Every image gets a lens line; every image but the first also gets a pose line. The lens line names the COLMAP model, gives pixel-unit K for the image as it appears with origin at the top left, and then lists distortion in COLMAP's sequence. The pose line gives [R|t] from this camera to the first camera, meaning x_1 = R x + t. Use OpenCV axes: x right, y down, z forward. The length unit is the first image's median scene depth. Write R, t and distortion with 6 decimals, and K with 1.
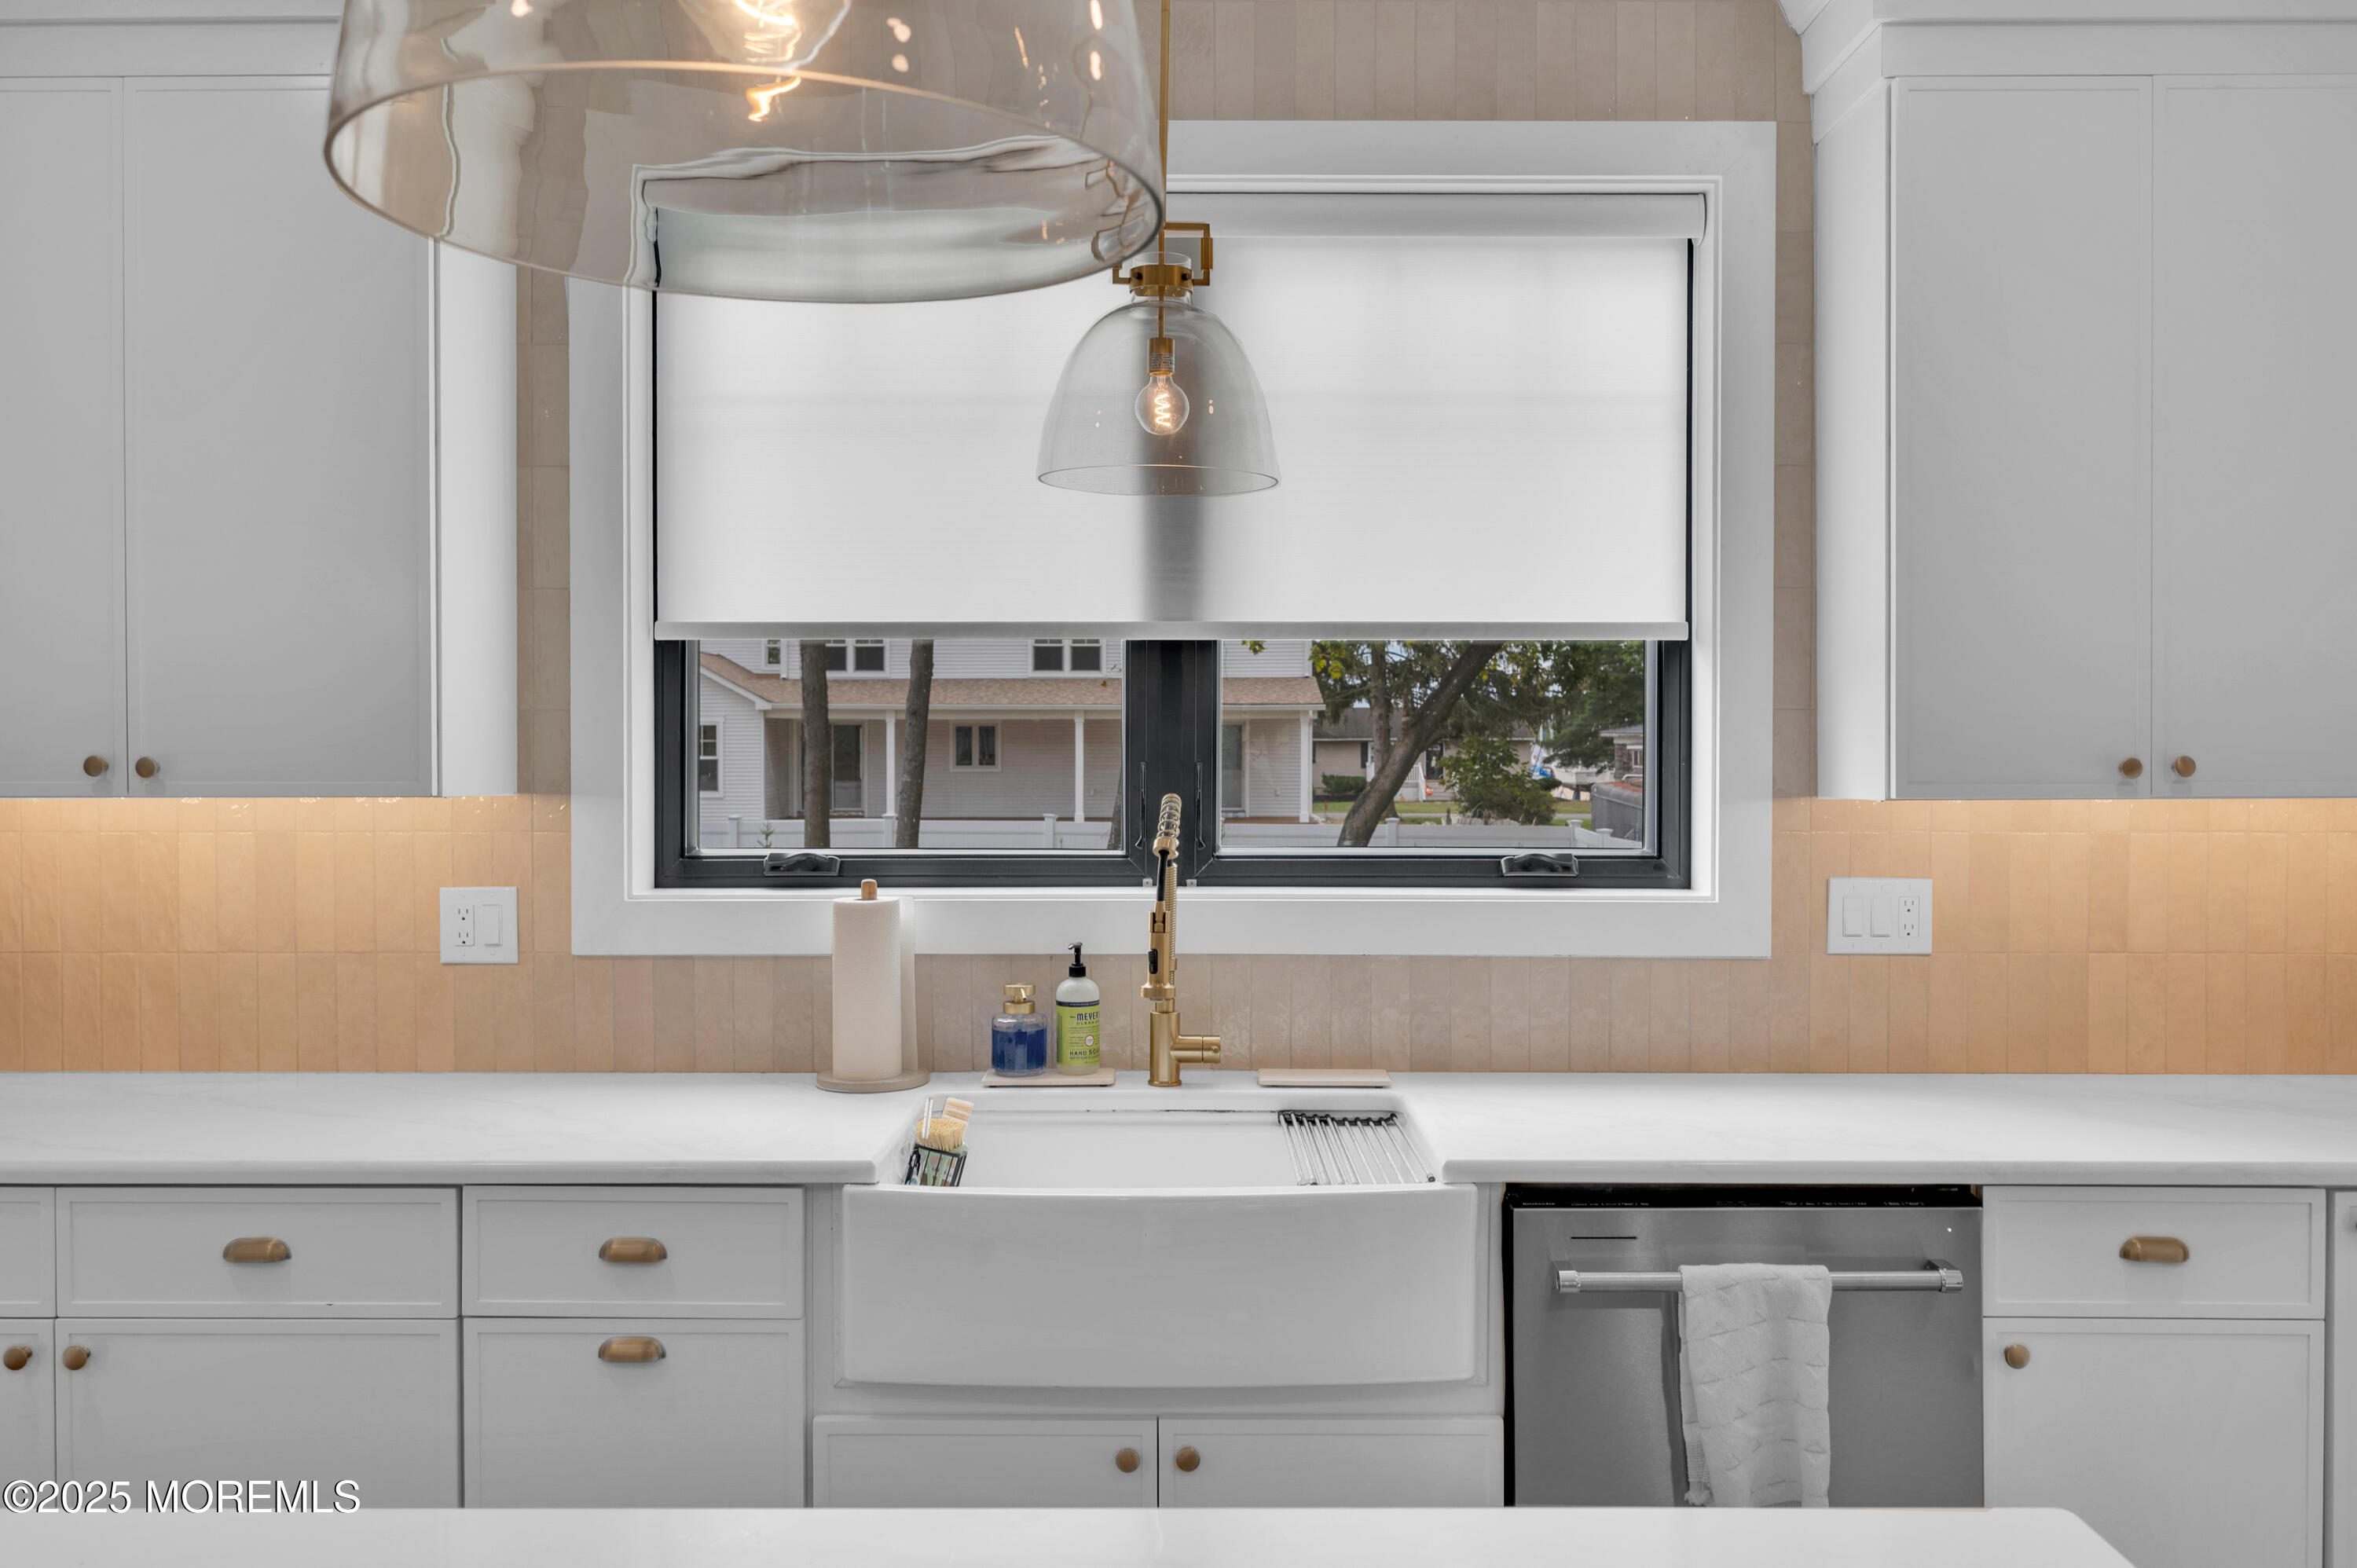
lens RADIAL K [[1858.6, 0, 1174.1], [0, 1858.6, 749.1], [0, 0, 1]] dist [0.010216, -0.009802]
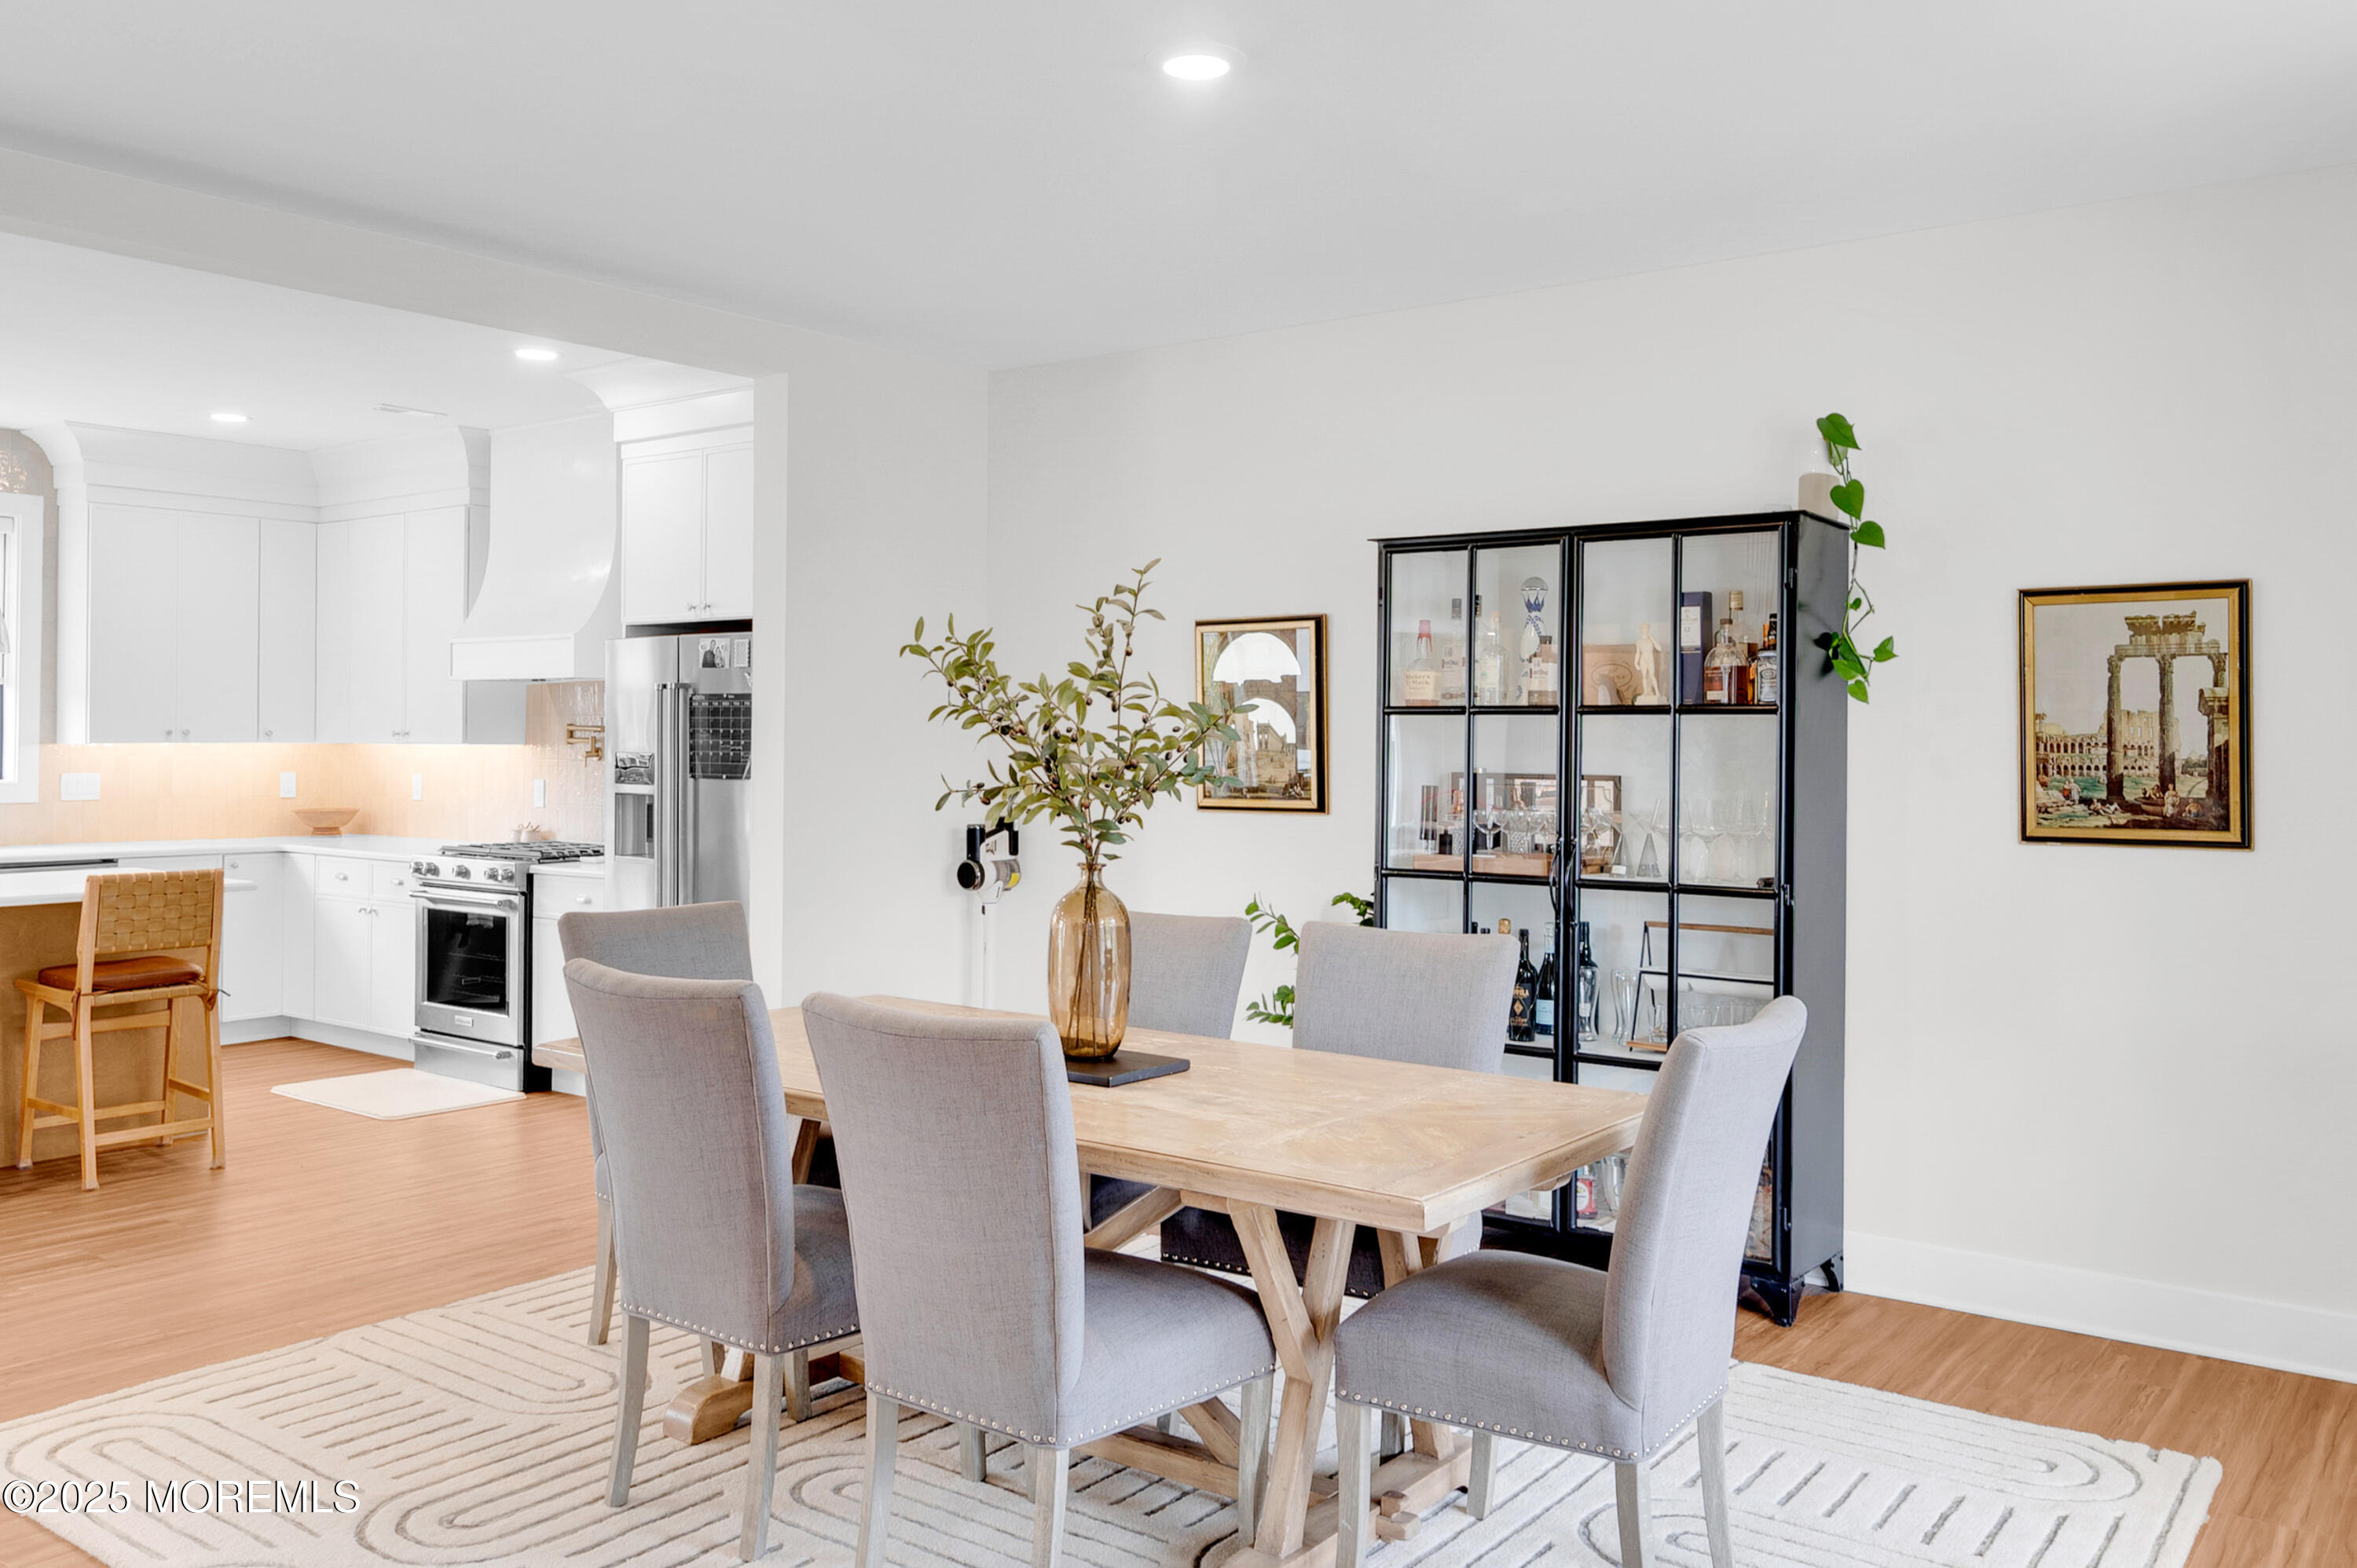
lens RADIAL K [[1858.6, 0, 1097.6], [0, 1858.6, 717.9], [0, 0, 1]] dist [0.010216, -0.009802]
pose [[0.603826, 0.012203, 0.797023, -0.940663], [-0.004441, 0.999919, -0.011945, 0.014792], [-0.797104, 0.003674, 0.603831, -1.932338]]
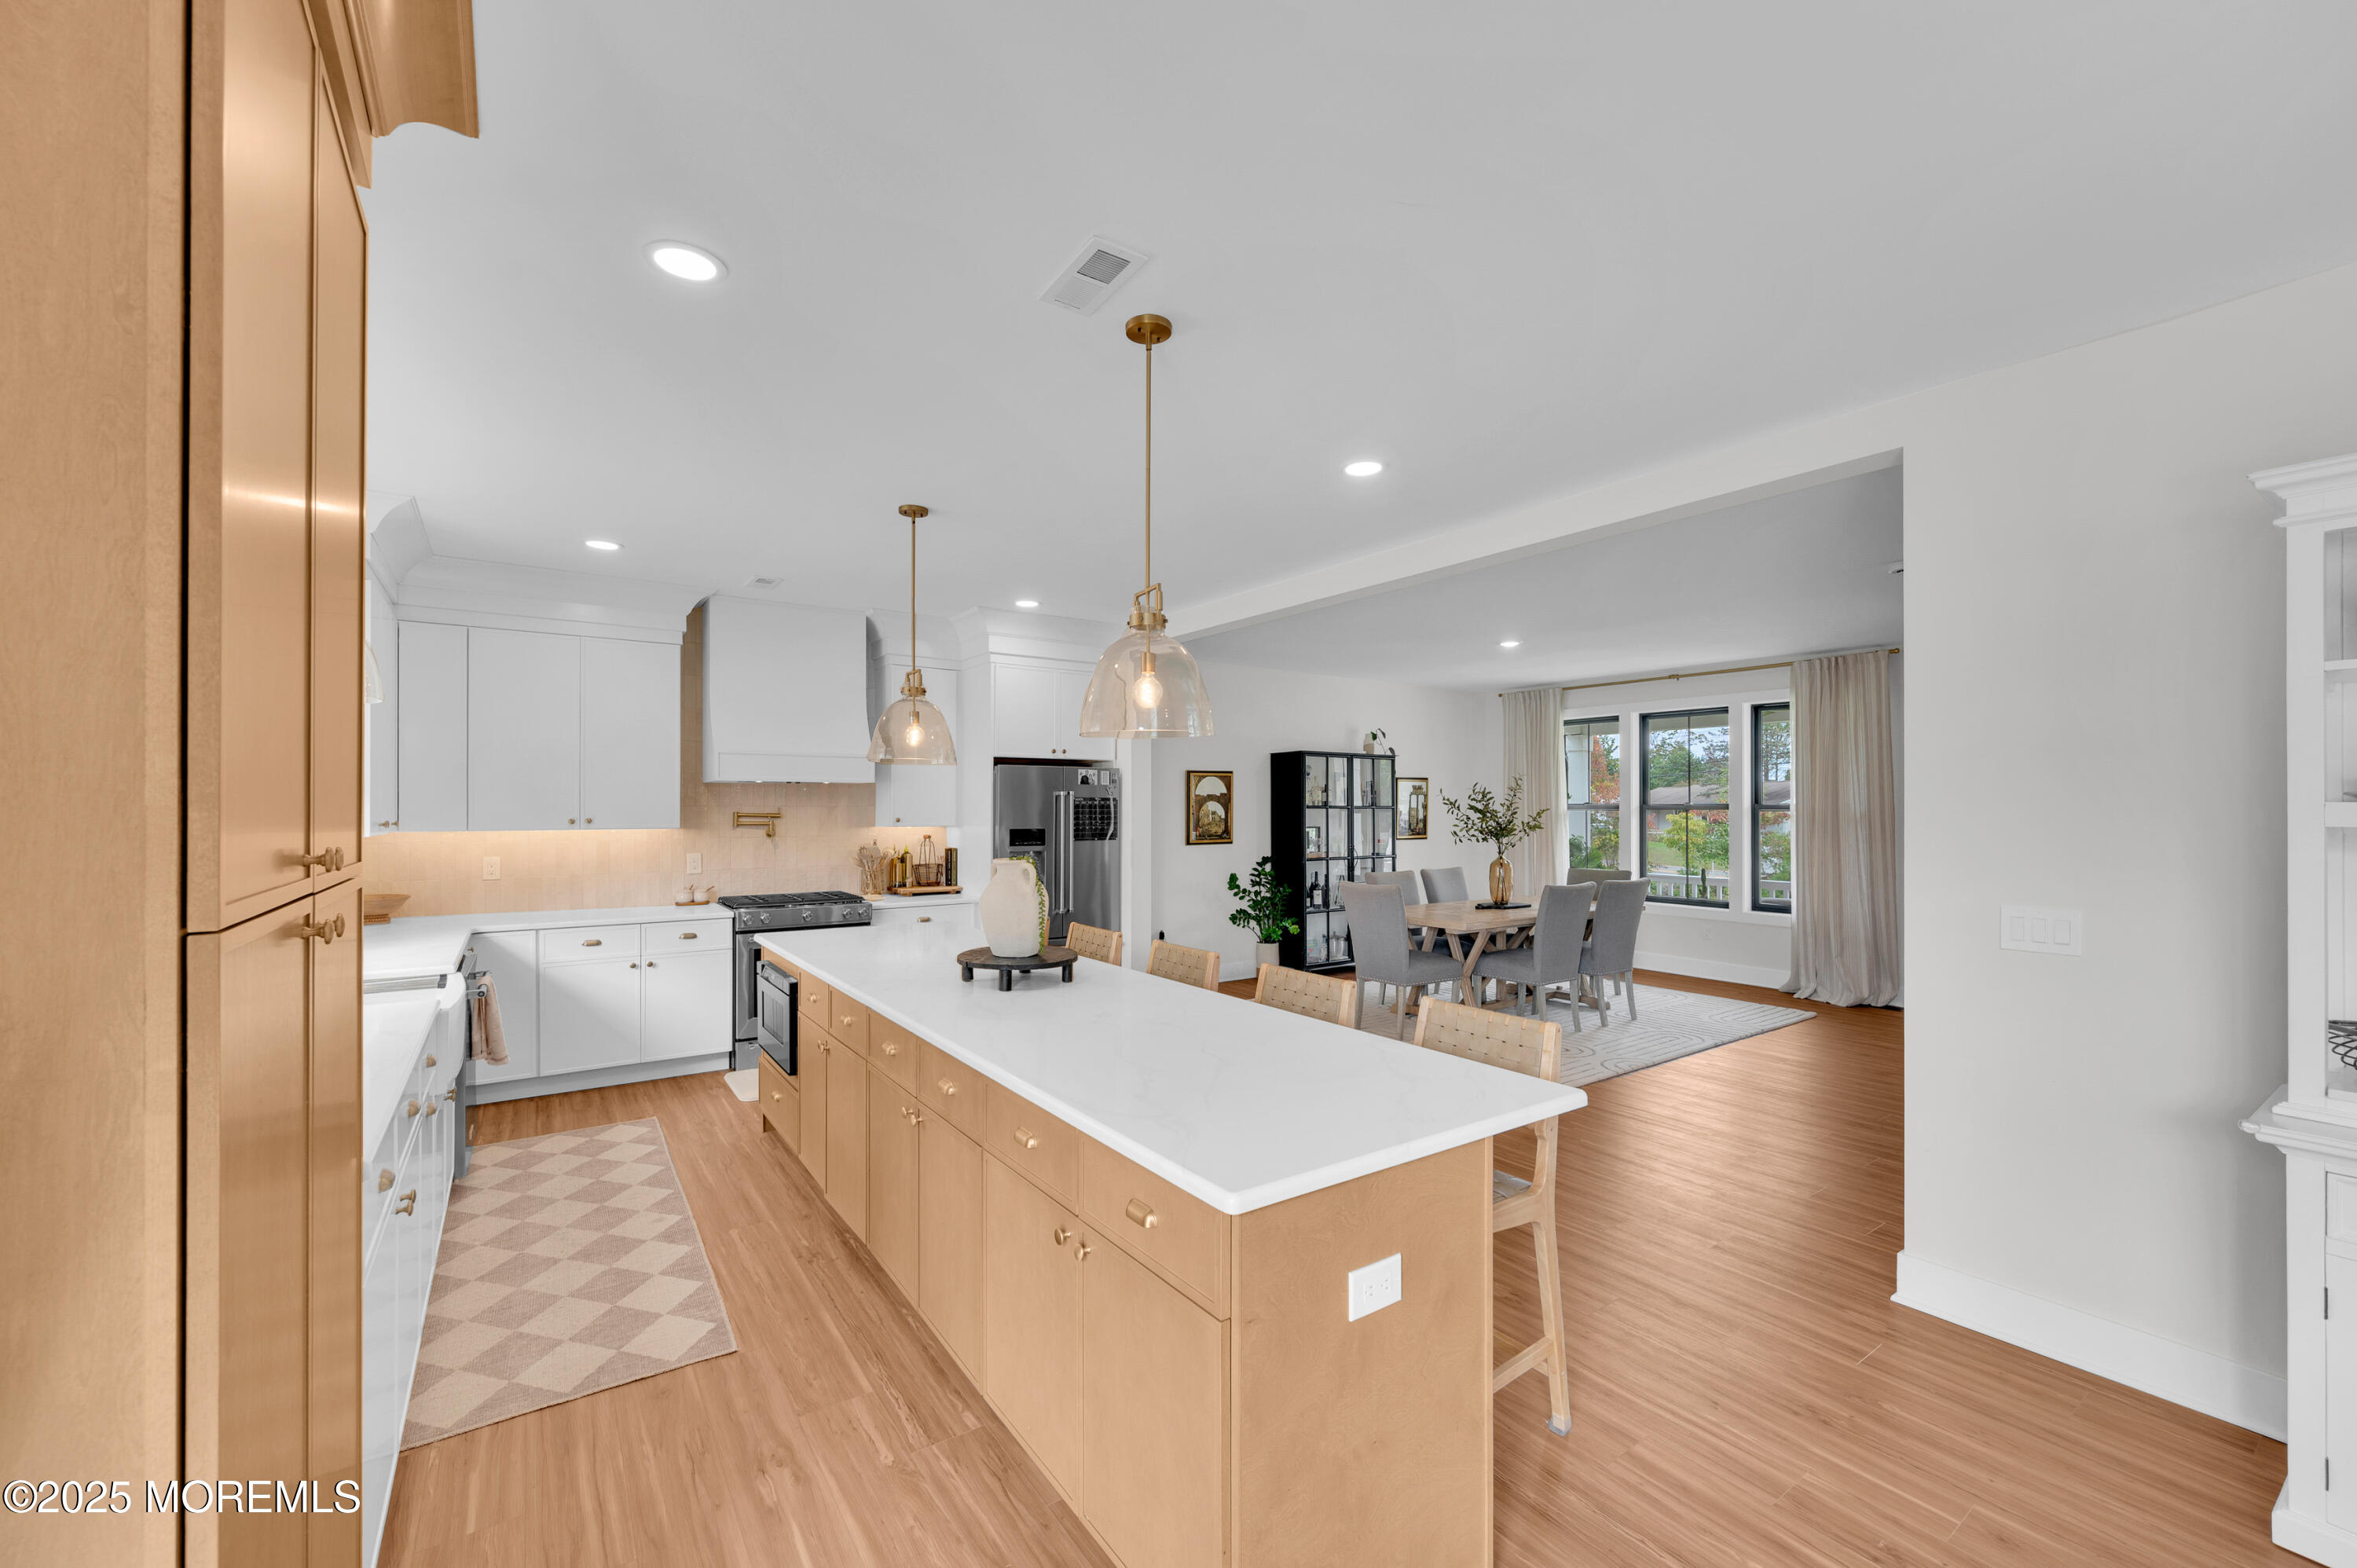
lens RADIAL K [[931.3, 0, 1163.9], [0, 931.3, 806.6], [0, 0, 1]] dist [0.002528, -0.000958]
pose [[-0.581331, 0.005219, 0.813651, -1.326419], [0.004112, 0.999986, -0.003475, -0.007569], [-0.813657, 0.001326, -0.581344, 0.769231]]
